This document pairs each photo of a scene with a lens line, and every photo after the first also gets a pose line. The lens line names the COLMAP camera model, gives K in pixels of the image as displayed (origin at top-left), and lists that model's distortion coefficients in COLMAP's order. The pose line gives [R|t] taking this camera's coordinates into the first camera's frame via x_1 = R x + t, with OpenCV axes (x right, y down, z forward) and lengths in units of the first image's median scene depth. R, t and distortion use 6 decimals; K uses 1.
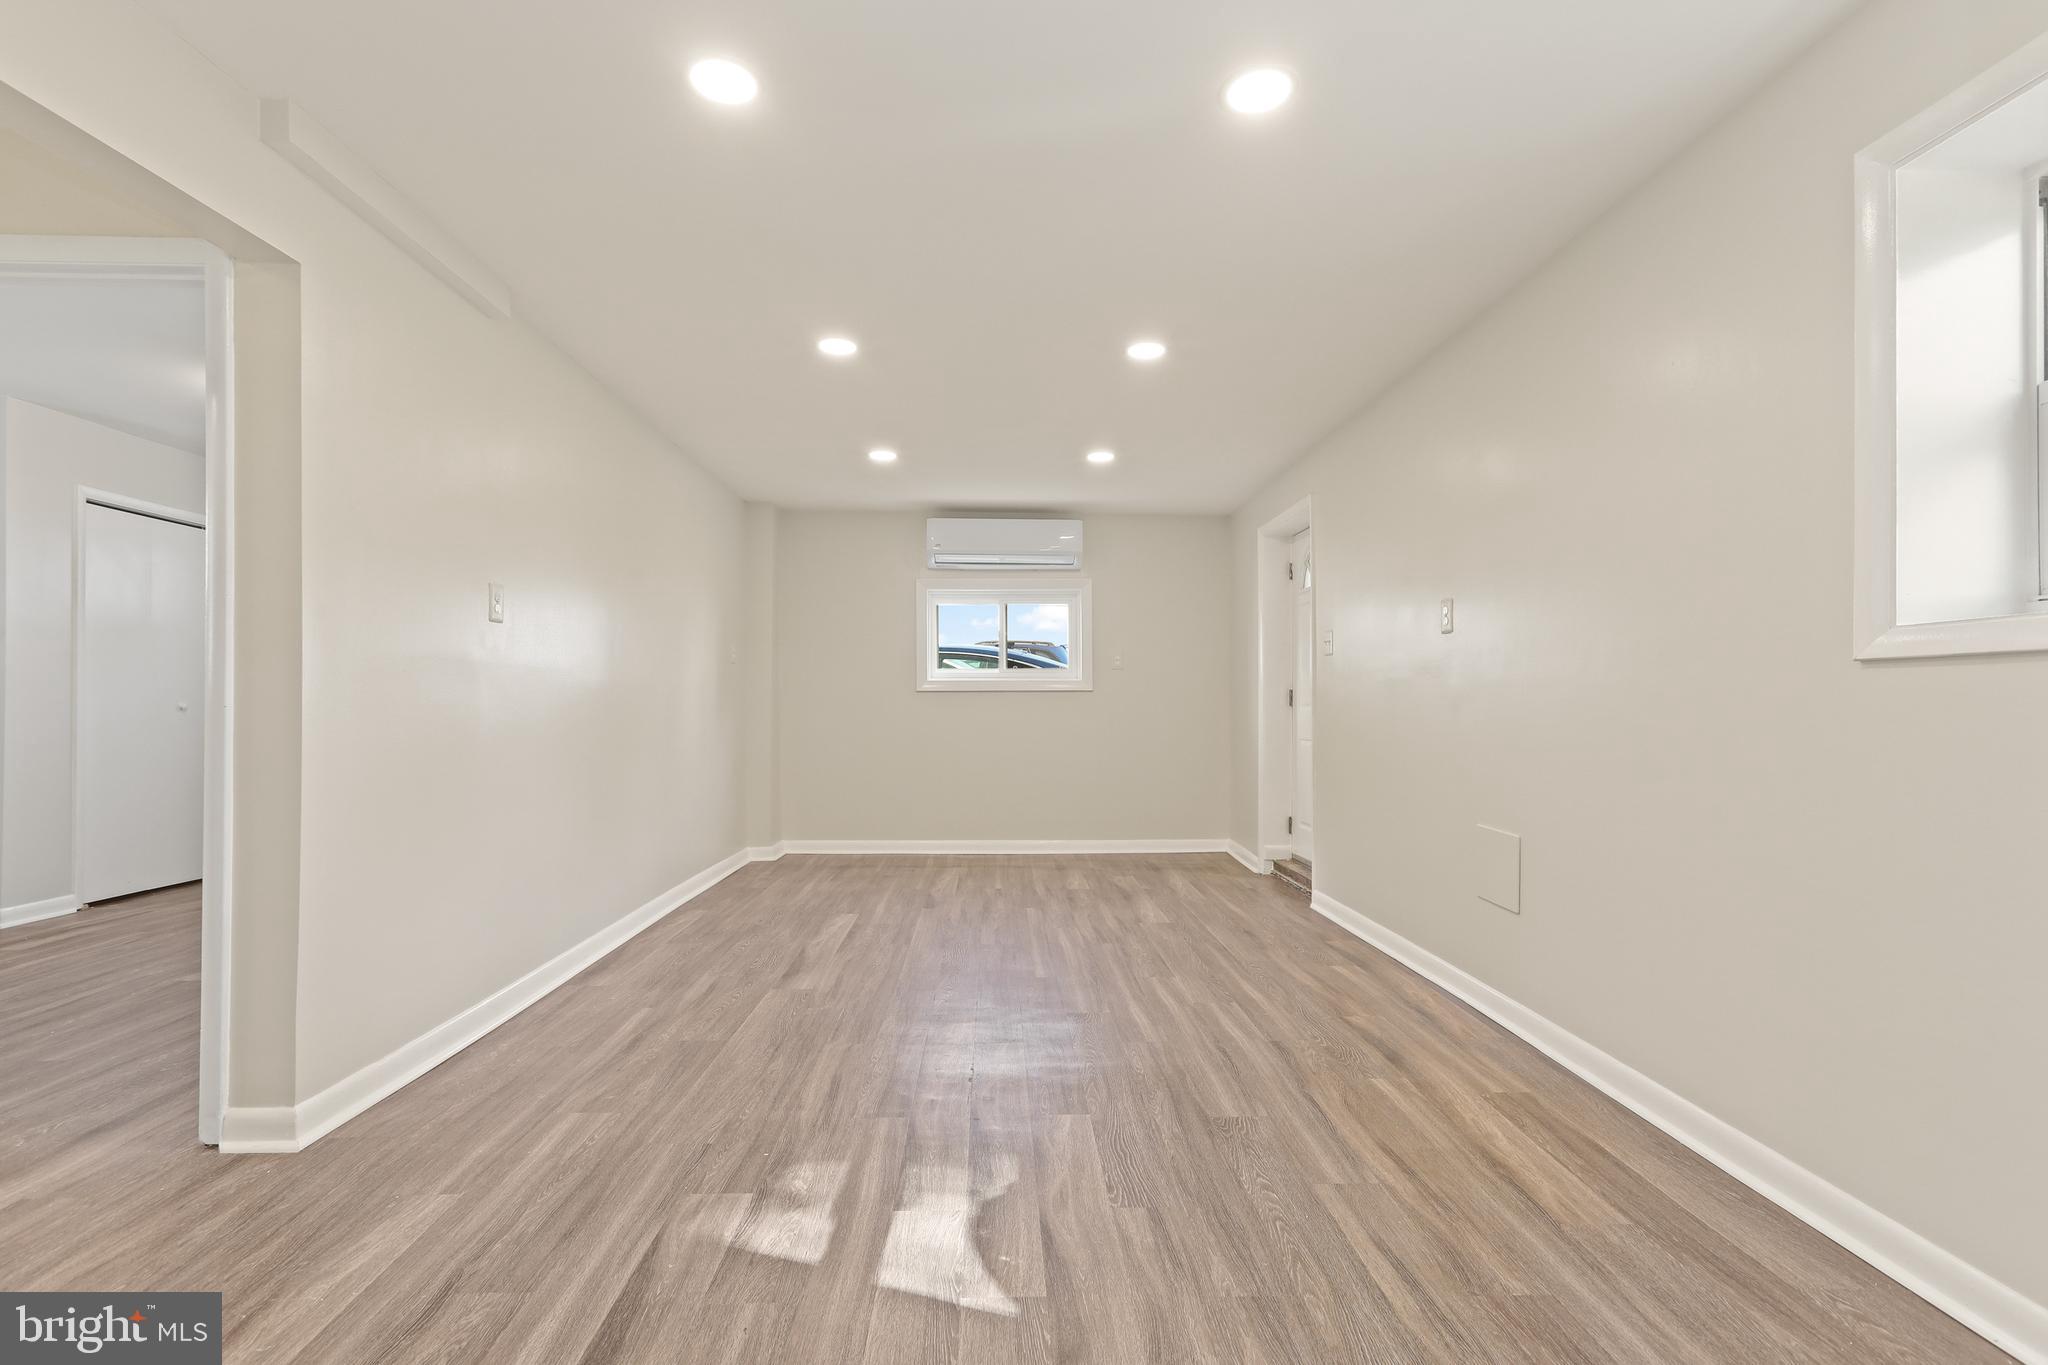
lens RADIAL K [[926.5, 0, 1027.7], [0, 926.5, 698.1], [0, 0, 1]] dist [-0.015957, 0.016804]
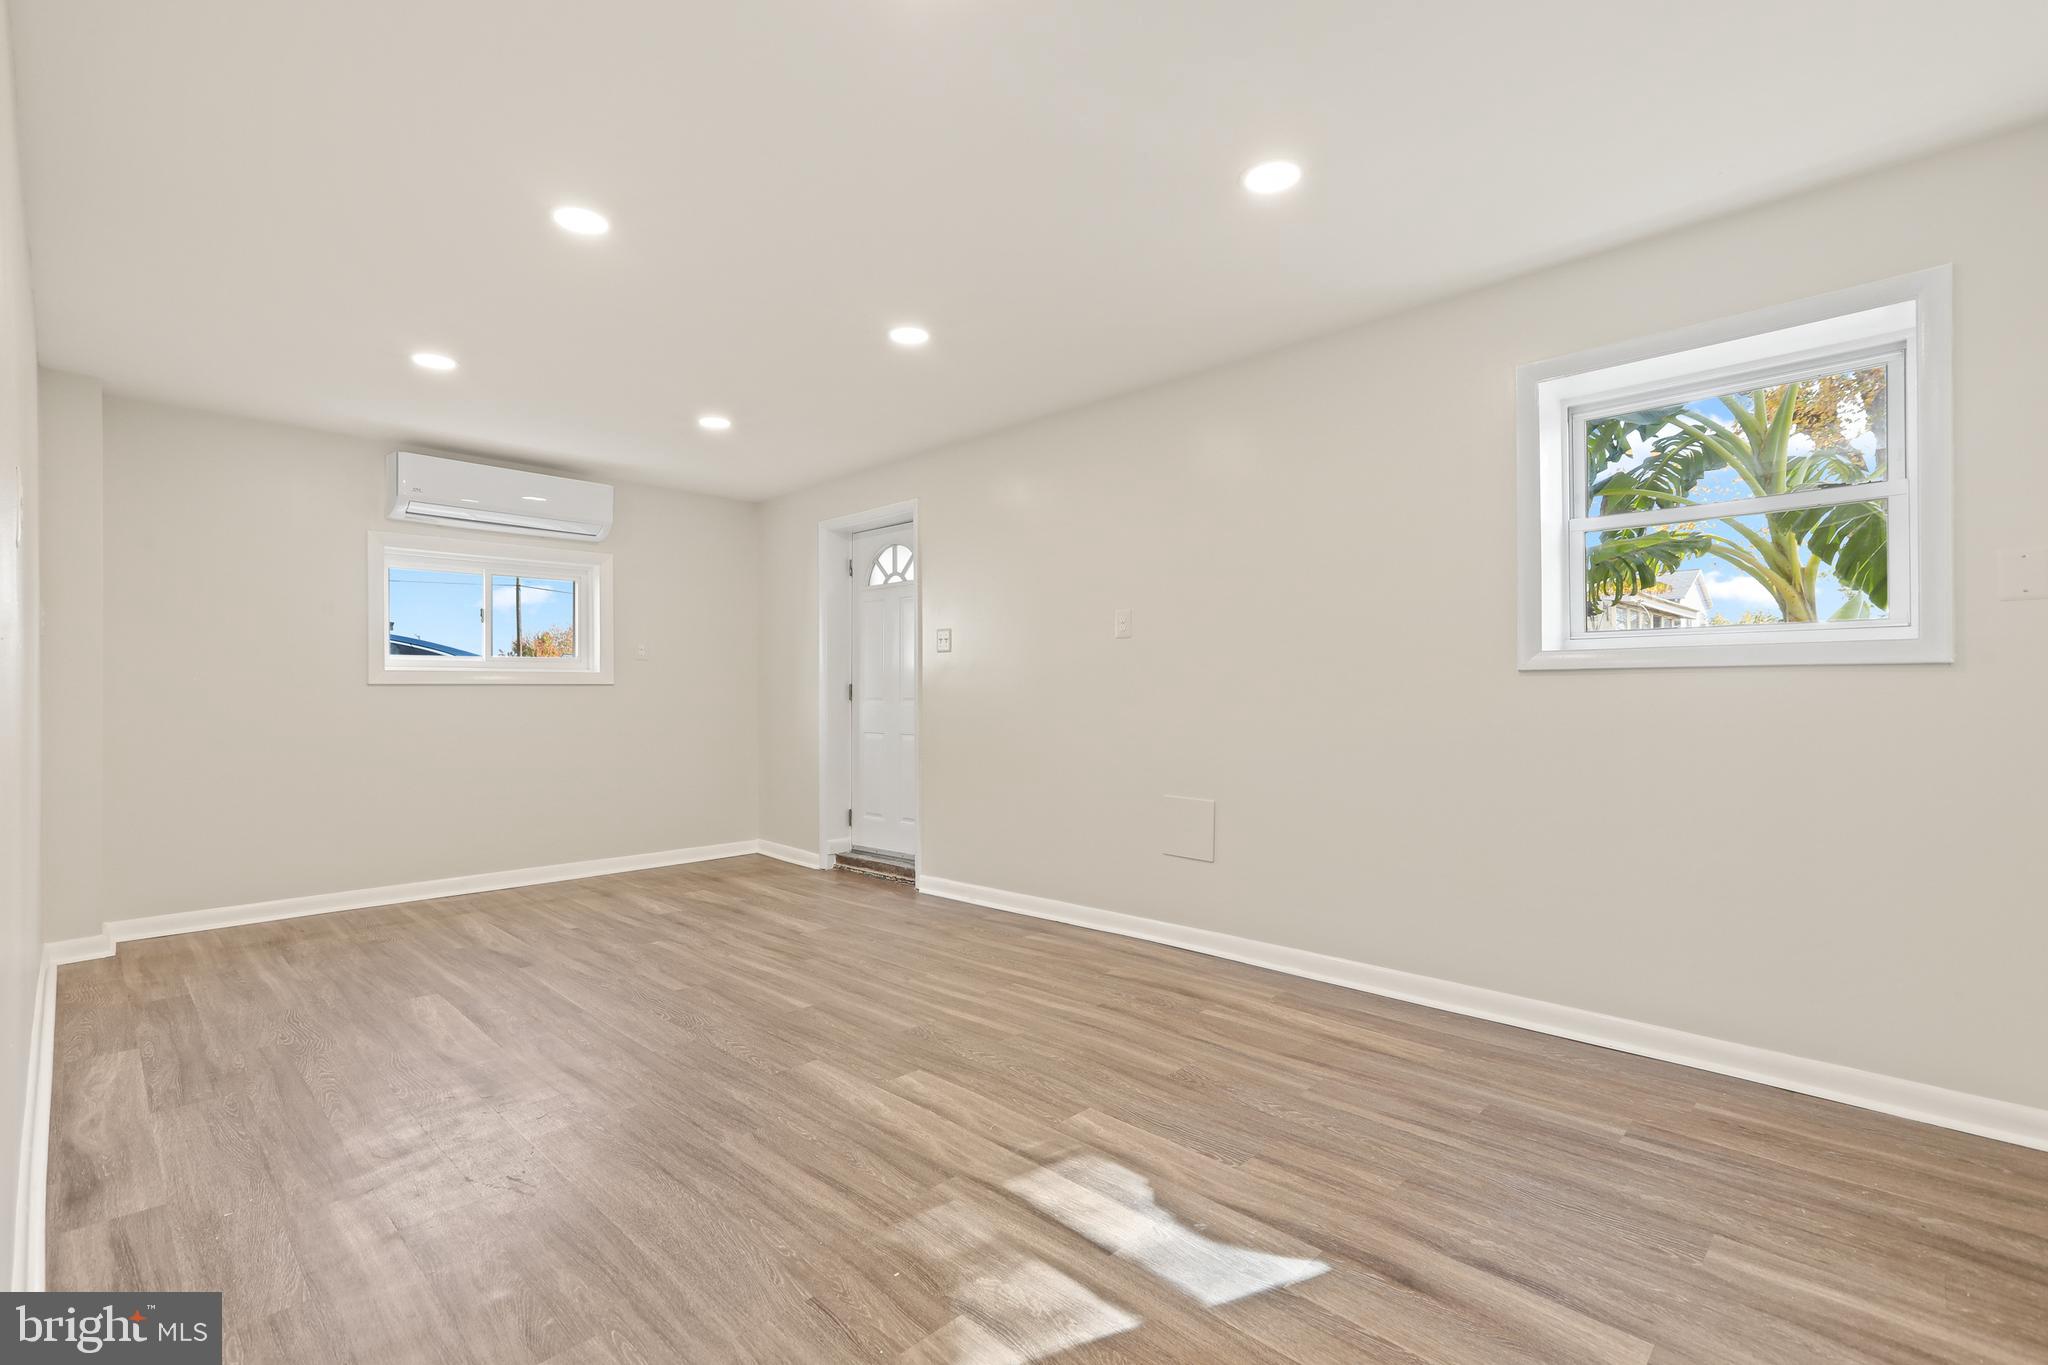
lens RADIAL K [[931.0, 0, 1009.2], [0, 931.0, 691.8], [0, 0, 1]] dist [-0.019585, 0.022011]
pose [[0.723544, -0.002201, 0.690275, -0.597195], [0.001613, 0.999998, 0.001497, -0.004675], [-0.690277, 0.000030, 0.723545, 0.281712]]
